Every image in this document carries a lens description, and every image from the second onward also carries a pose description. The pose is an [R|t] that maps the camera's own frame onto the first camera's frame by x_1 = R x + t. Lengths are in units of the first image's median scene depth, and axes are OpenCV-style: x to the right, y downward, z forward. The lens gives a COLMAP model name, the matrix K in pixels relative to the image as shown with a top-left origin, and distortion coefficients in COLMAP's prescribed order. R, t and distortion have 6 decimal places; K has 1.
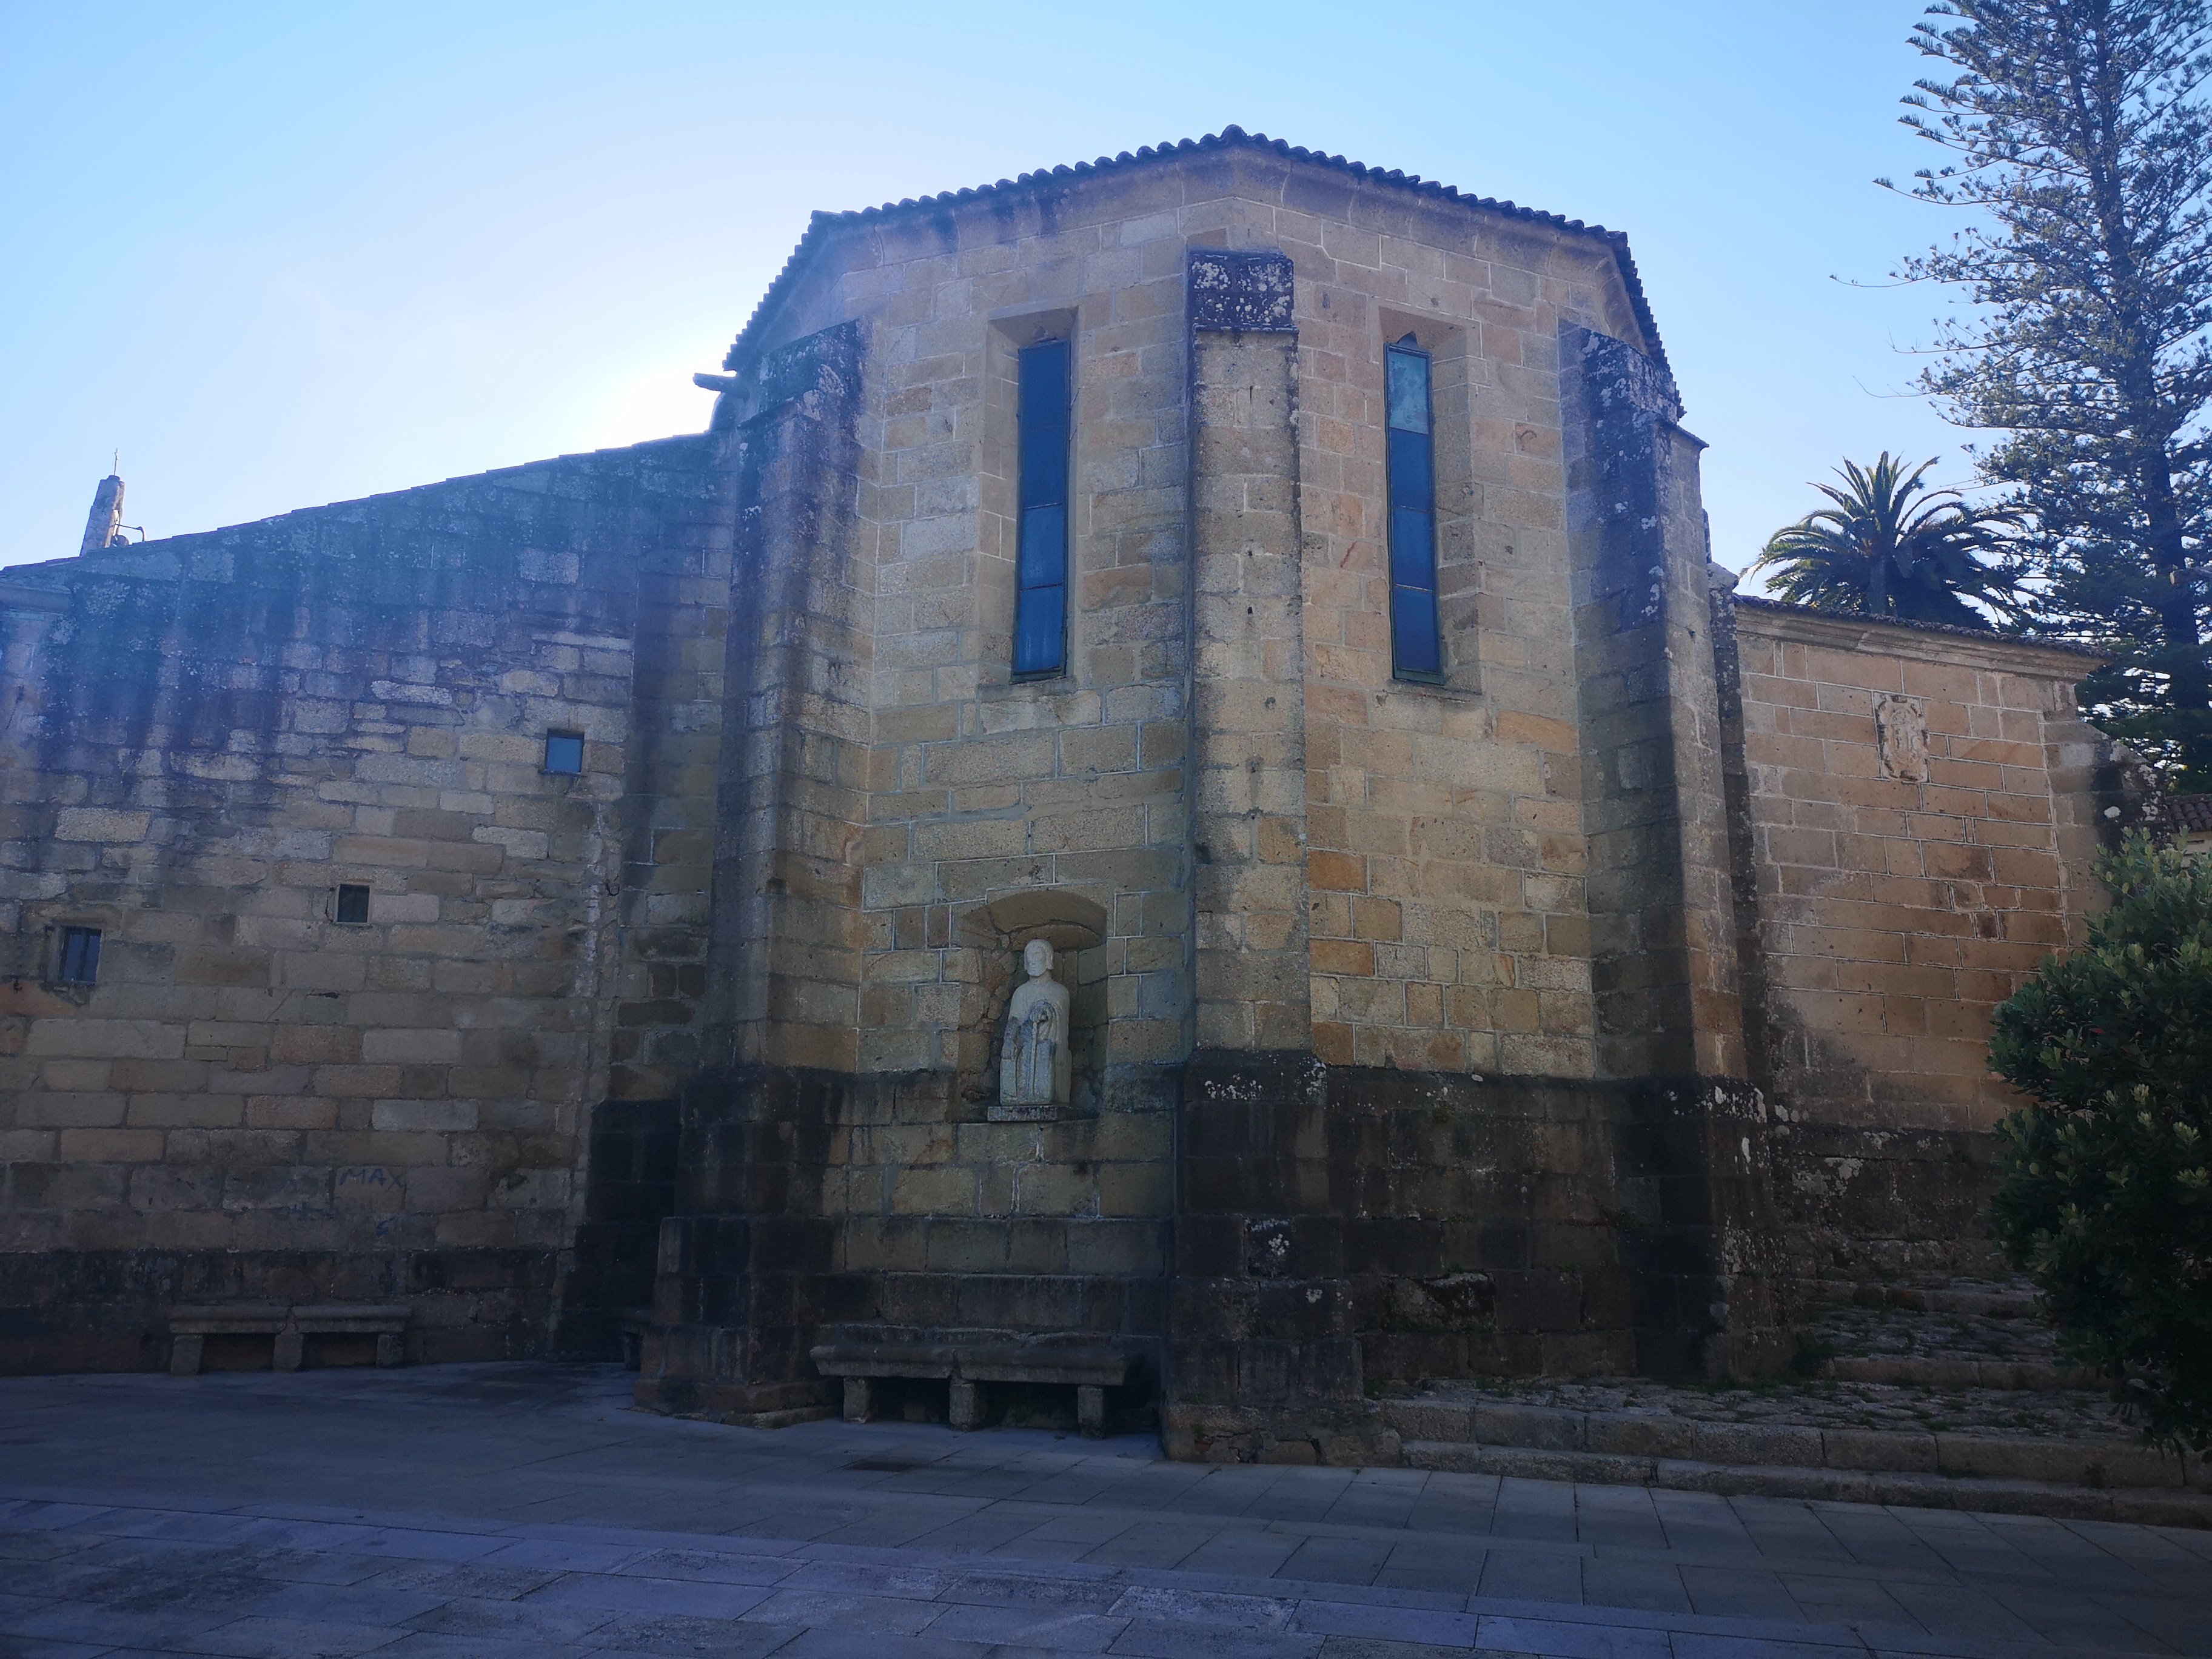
lens RADIAL K [[1681.5, 0, 1113.9], [0, 1681.5, 823.5], [0, 0, 1]] dist [0.065160, -0.058775]
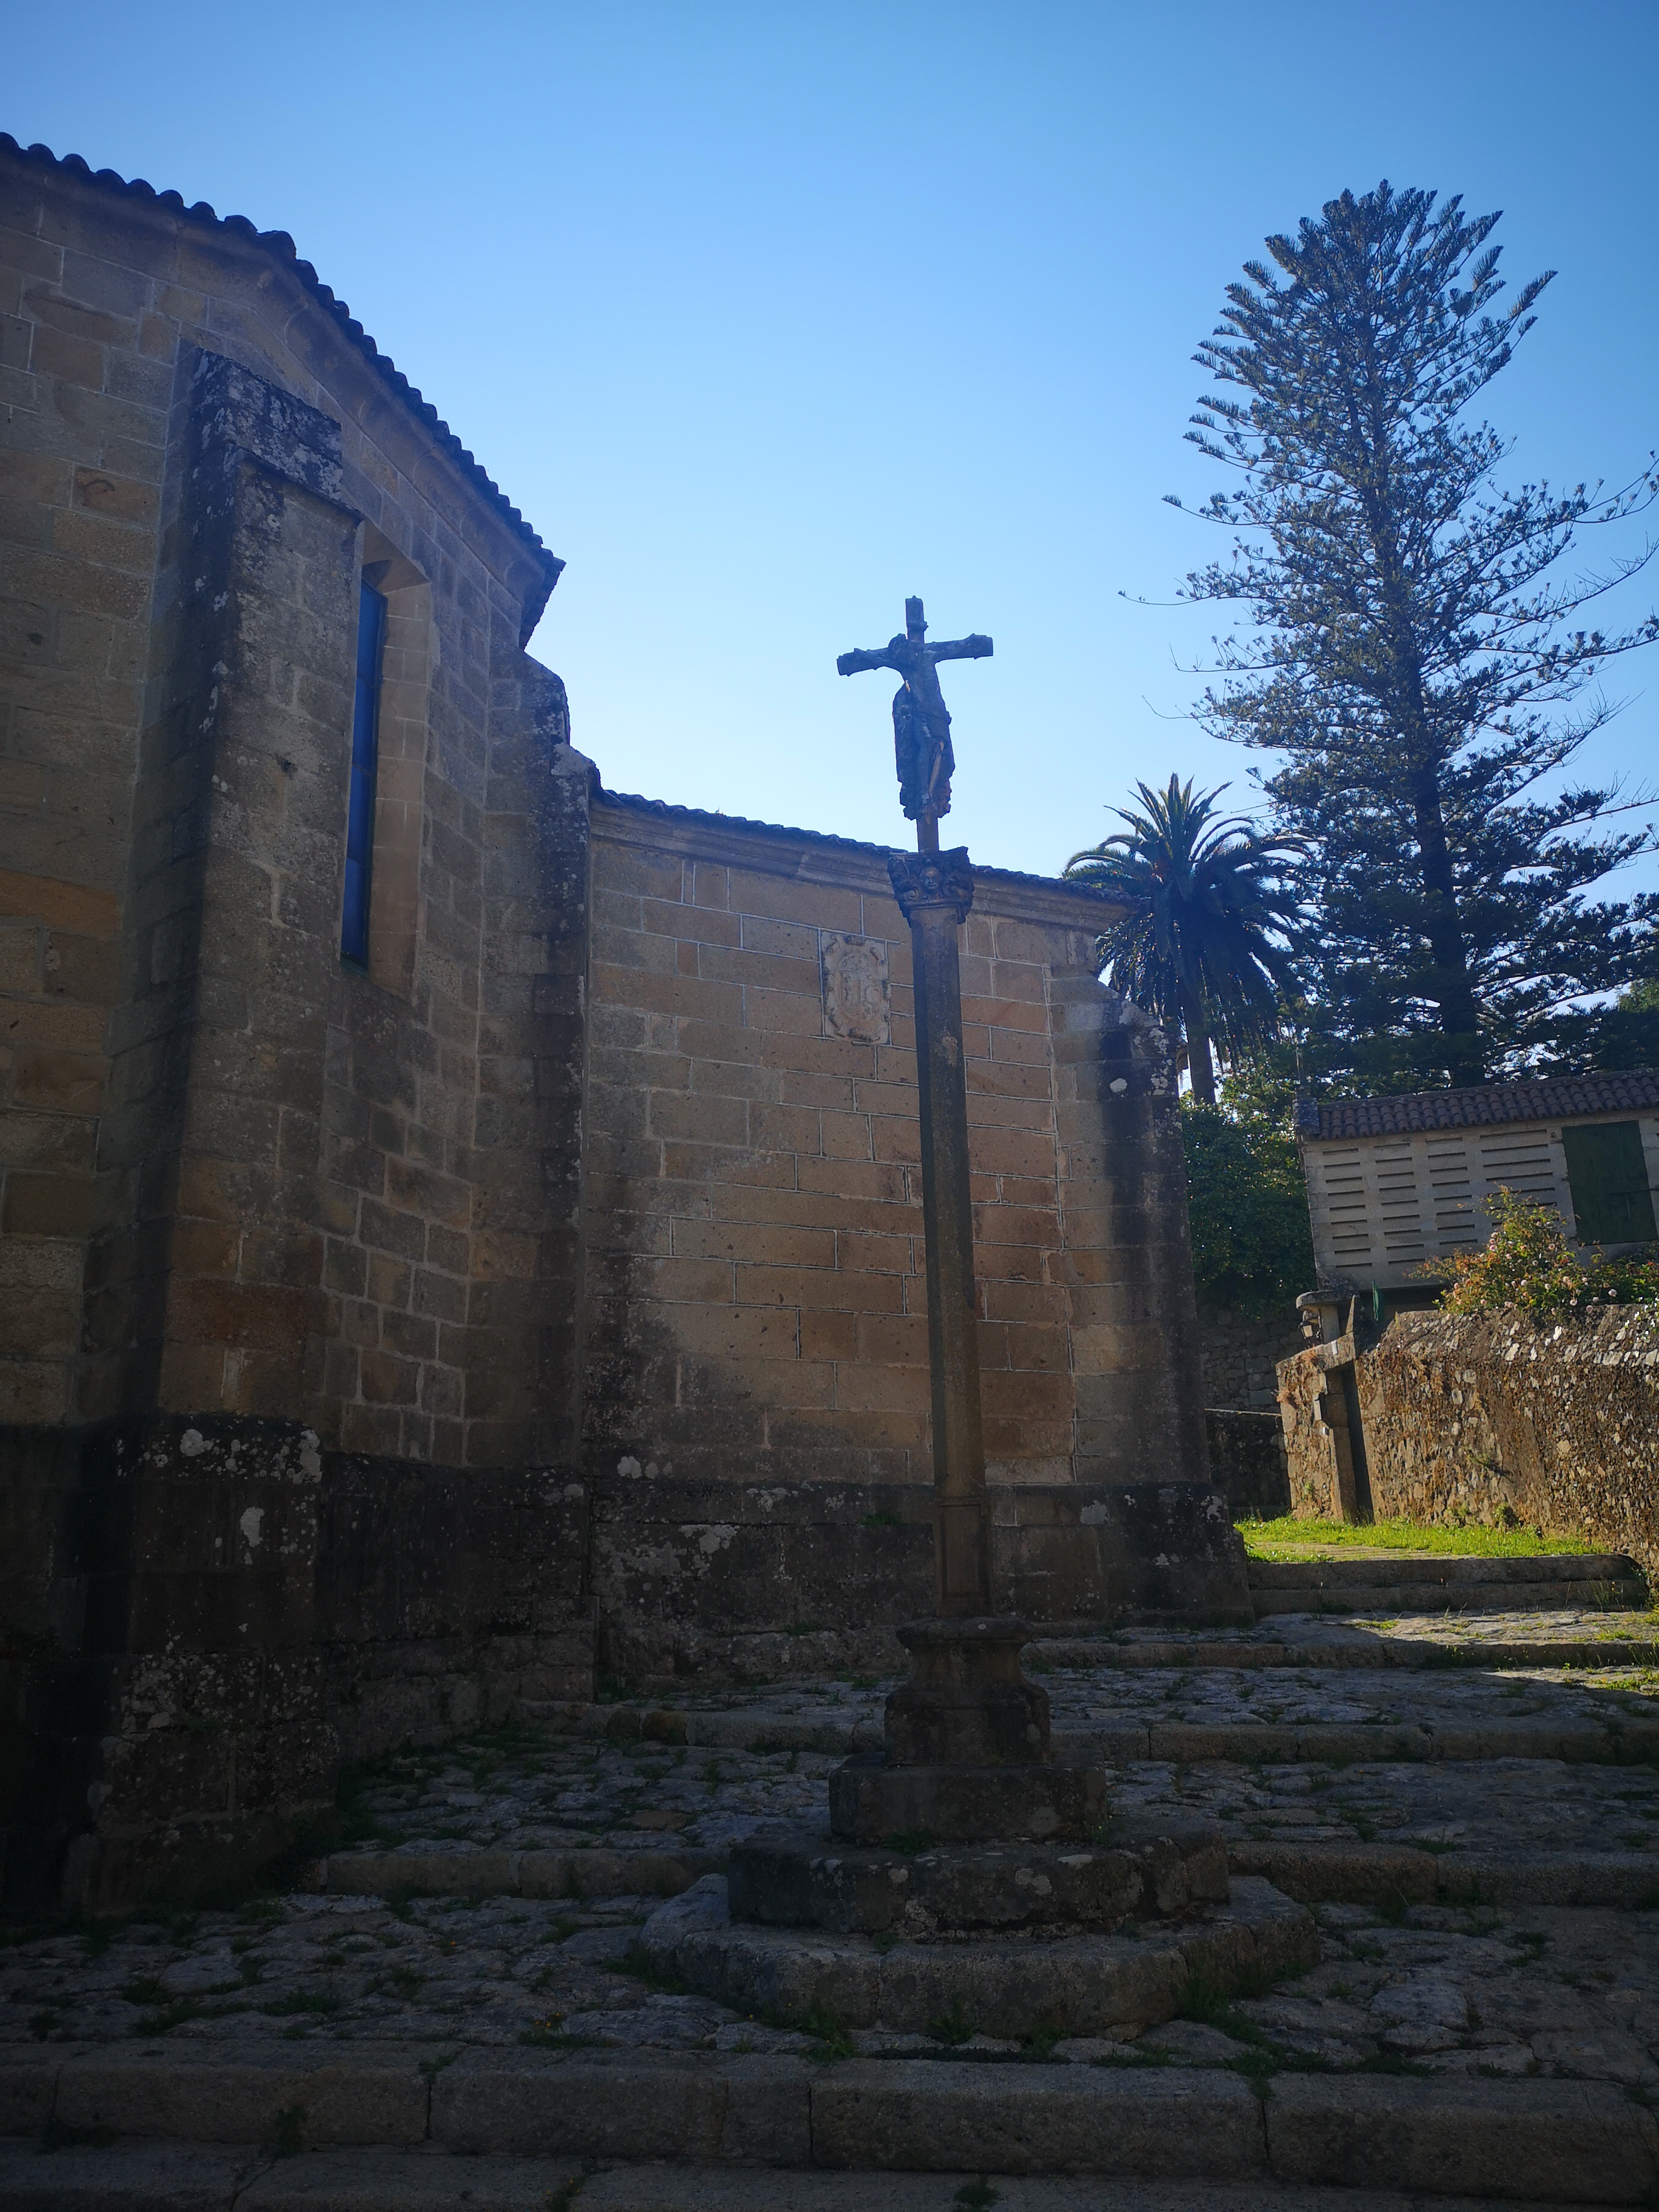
lens RADIAL K [[1681.5, 0, 844.3], [0, 1681.5, 1104.5], [0, 0, 1]] dist [0.065160, -0.058775]
pose [[0.990743, 0.005947, 0.135618, 0.354598], [0.001007, 0.998690, -0.051150, 0.045143], [-0.135745, 0.050813, 0.989440, 0.223207]]
